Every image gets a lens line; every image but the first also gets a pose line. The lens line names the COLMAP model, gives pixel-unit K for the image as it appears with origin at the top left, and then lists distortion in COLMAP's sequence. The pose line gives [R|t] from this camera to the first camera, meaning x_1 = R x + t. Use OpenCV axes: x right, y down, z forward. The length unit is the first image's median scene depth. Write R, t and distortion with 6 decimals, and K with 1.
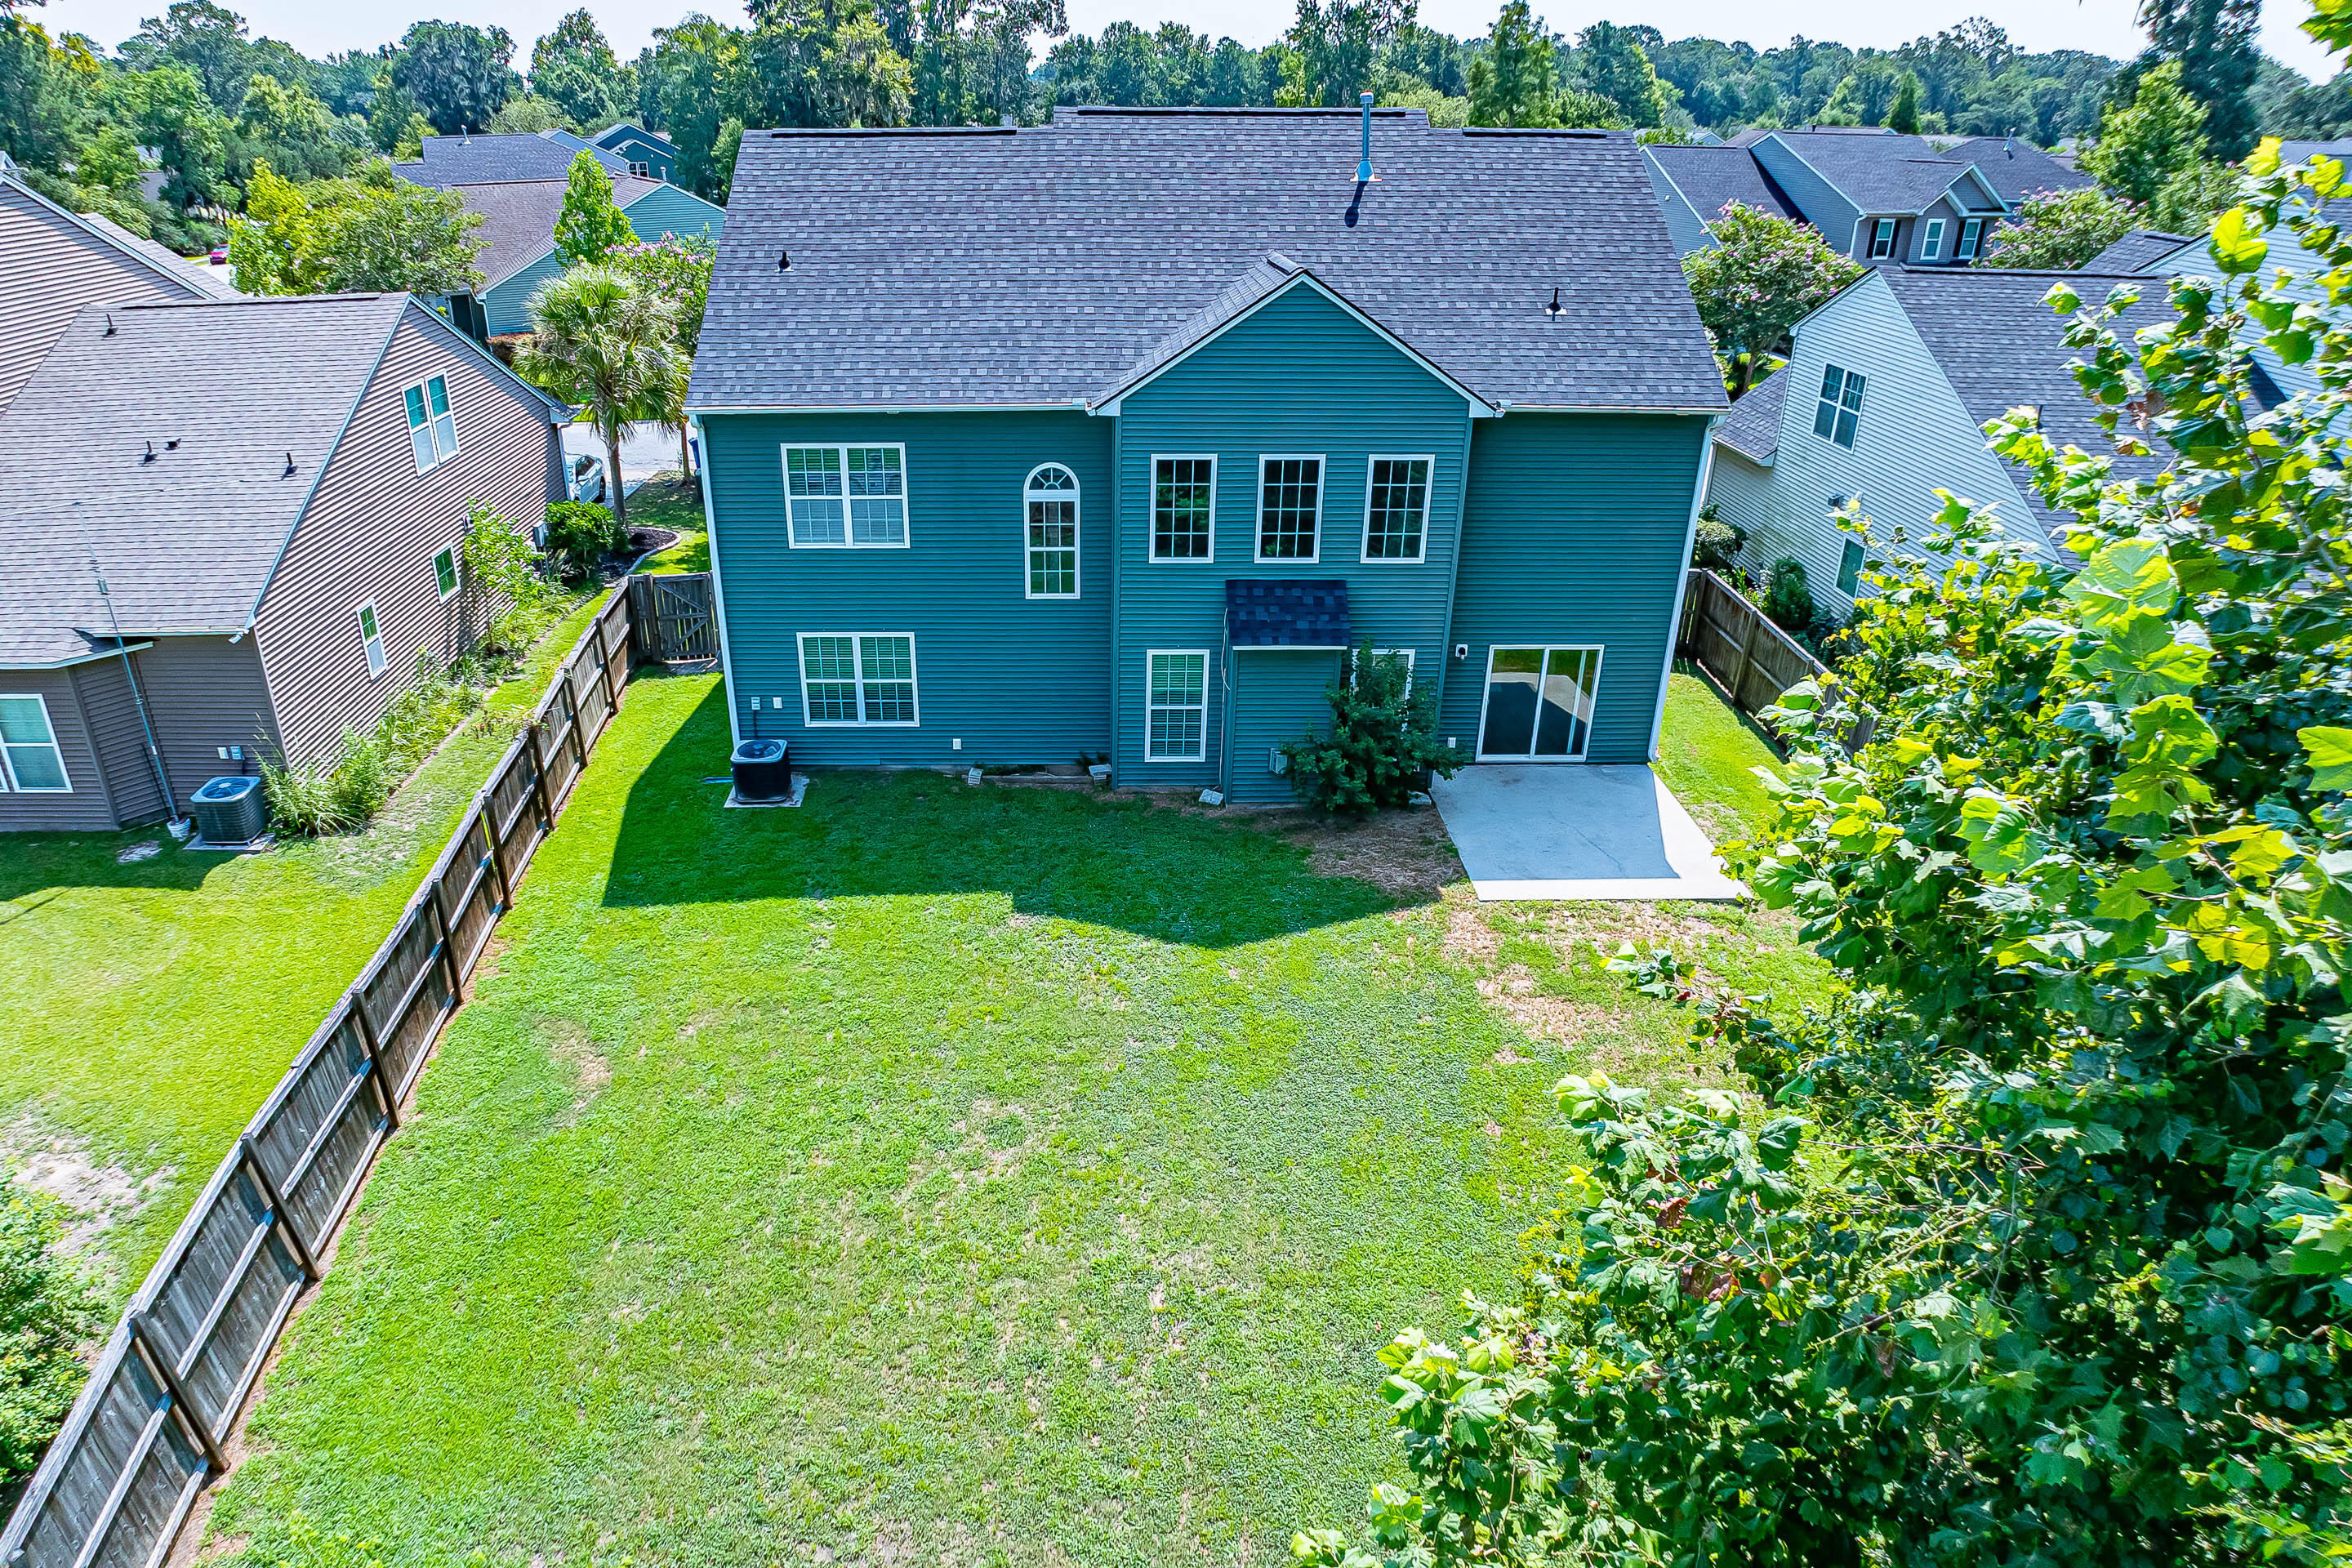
lens RADIAL K [[1391.4, 0, 1038.1], [0, 1391.4, 731.1], [0, 0, 1]] dist [-0.060182, -0.000243]
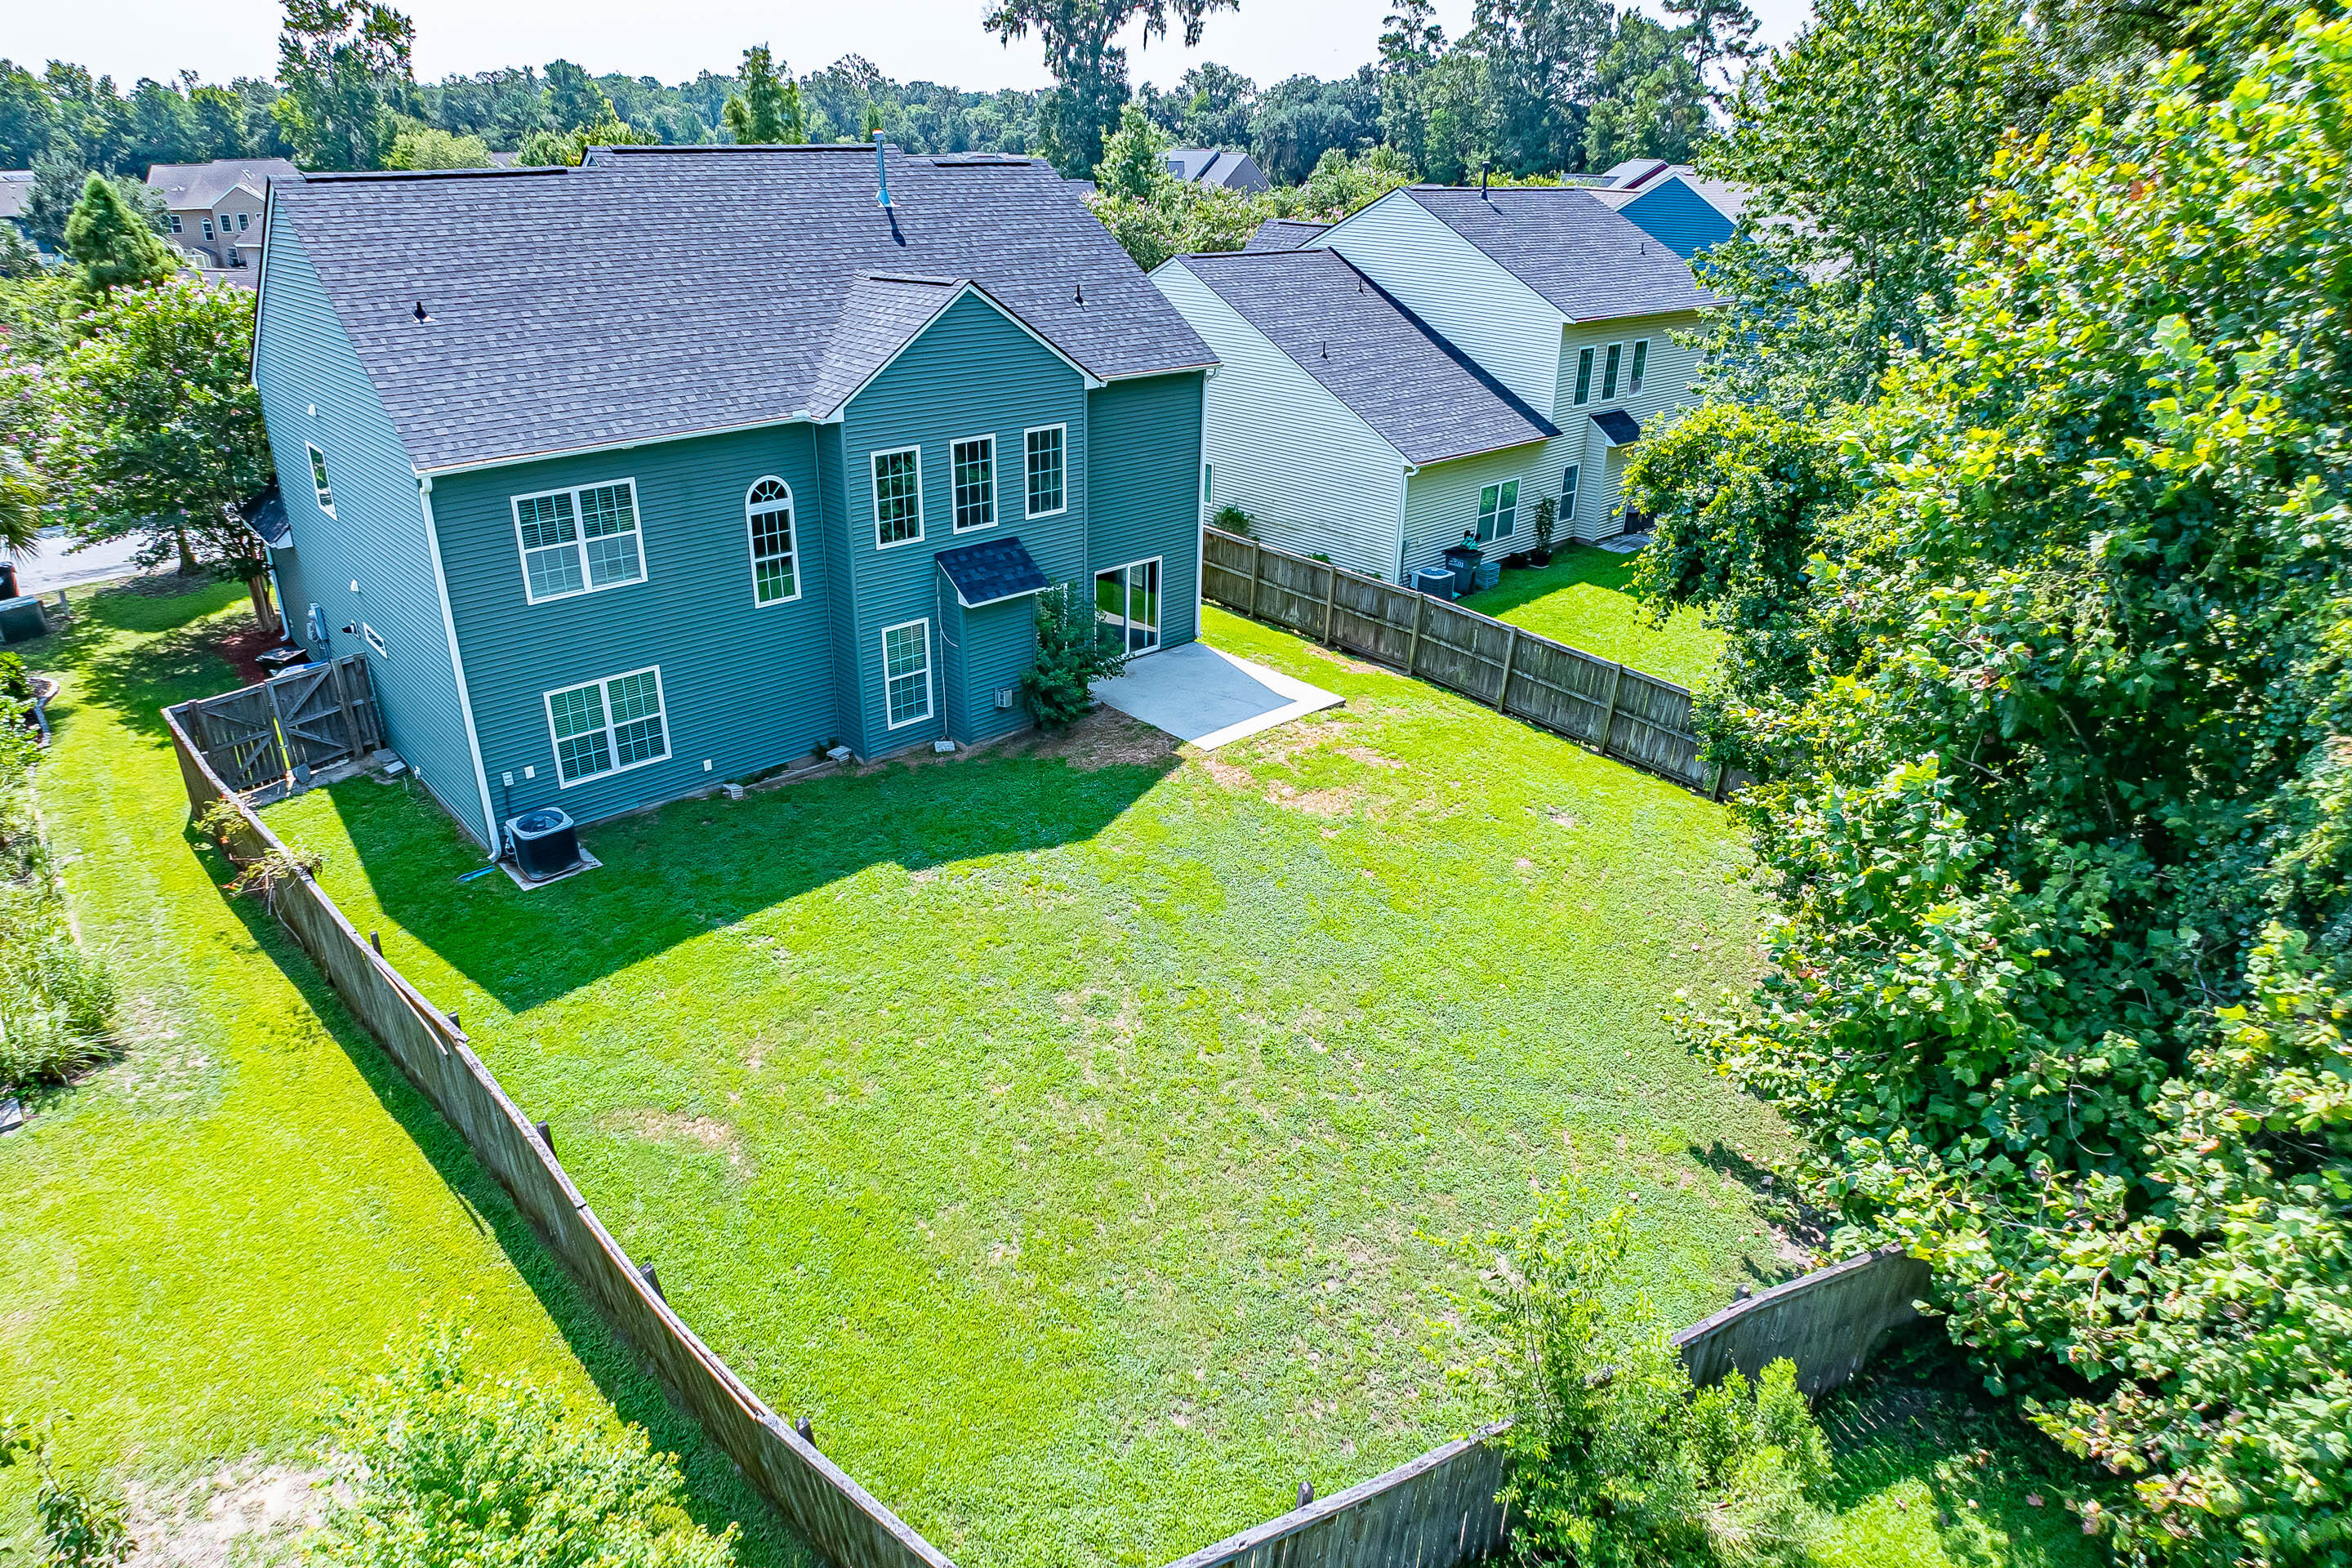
lens RADIAL K [[1391.4, 0, 1038.1], [0, 1391.4, 731.1], [0, 0, 1]] dist [-0.060182, -0.000243]
pose [[0.759087, -0.246375, 0.602566, -0.519900], [0.260254, 0.963281, 0.066006, -0.020528], [-0.596703, 0.106716, 0.795335, 0.050285]]
